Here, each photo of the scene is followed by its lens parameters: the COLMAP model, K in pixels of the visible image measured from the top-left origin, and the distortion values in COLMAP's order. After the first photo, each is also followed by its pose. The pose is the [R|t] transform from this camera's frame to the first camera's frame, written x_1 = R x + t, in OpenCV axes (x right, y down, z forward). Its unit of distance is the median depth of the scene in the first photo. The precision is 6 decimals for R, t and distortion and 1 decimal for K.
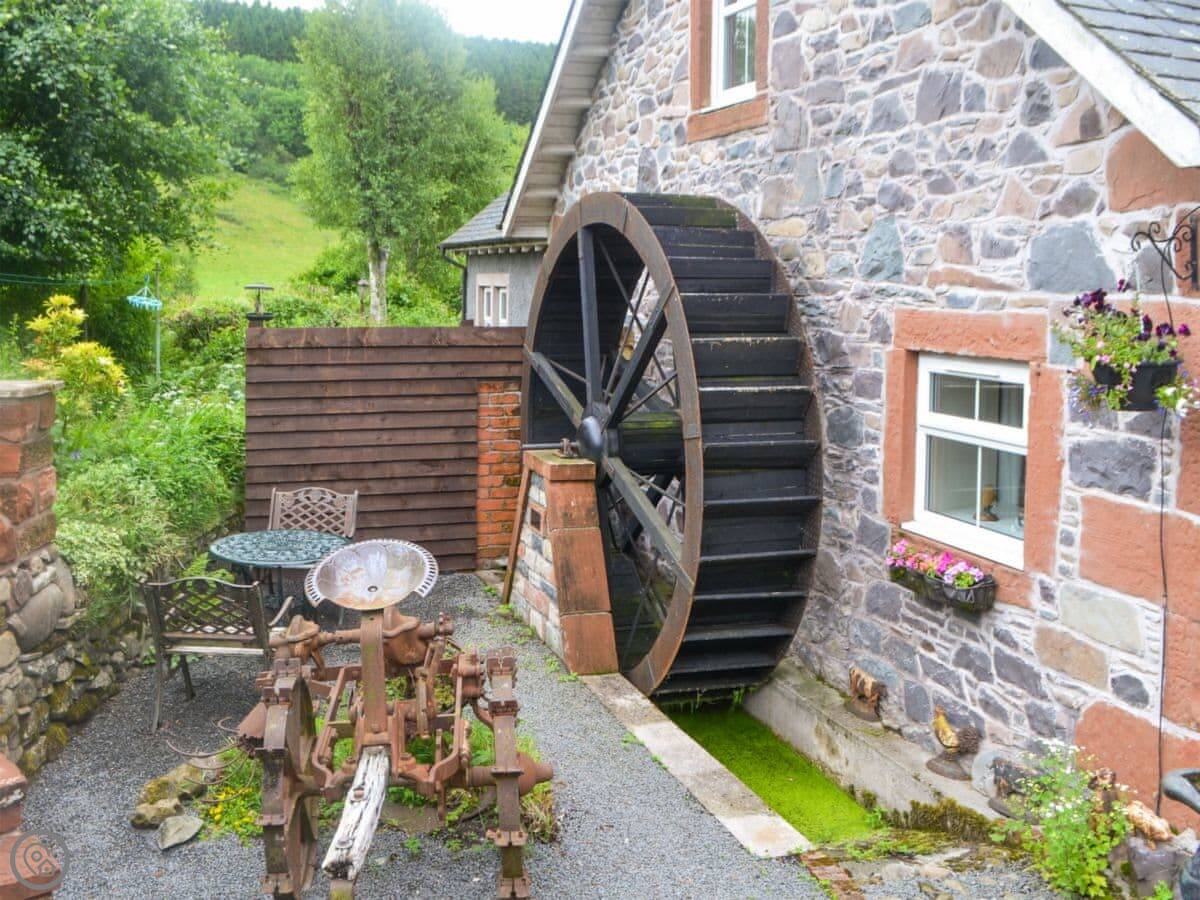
lens RADIAL K [[1182.4, 0, 598.3], [0, 1182.4, 420.0], [0, 0, 1]] dist [-0.075960, 0.026330]
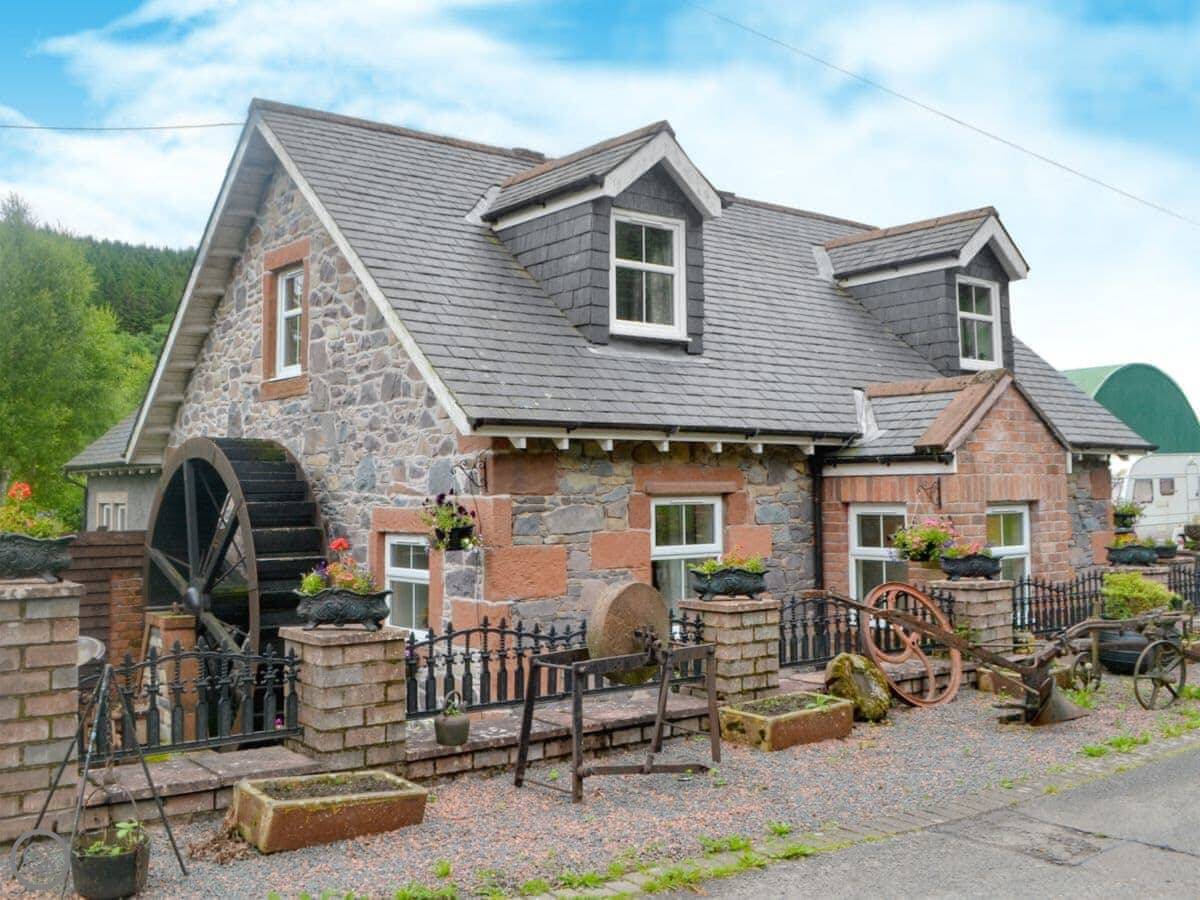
lens RADIAL K [[1408.1, 0, 604.4], [0, 1408.1, 329.5], [0, 0, 1]] dist [-0.119857, -0.014650]
pose [[0.964565, 0.003478, 0.263824, 0.035157], [0.057867, 0.972779, -0.224393, 0.112426], [-0.257423, 0.231708, 0.938107, -0.920020]]
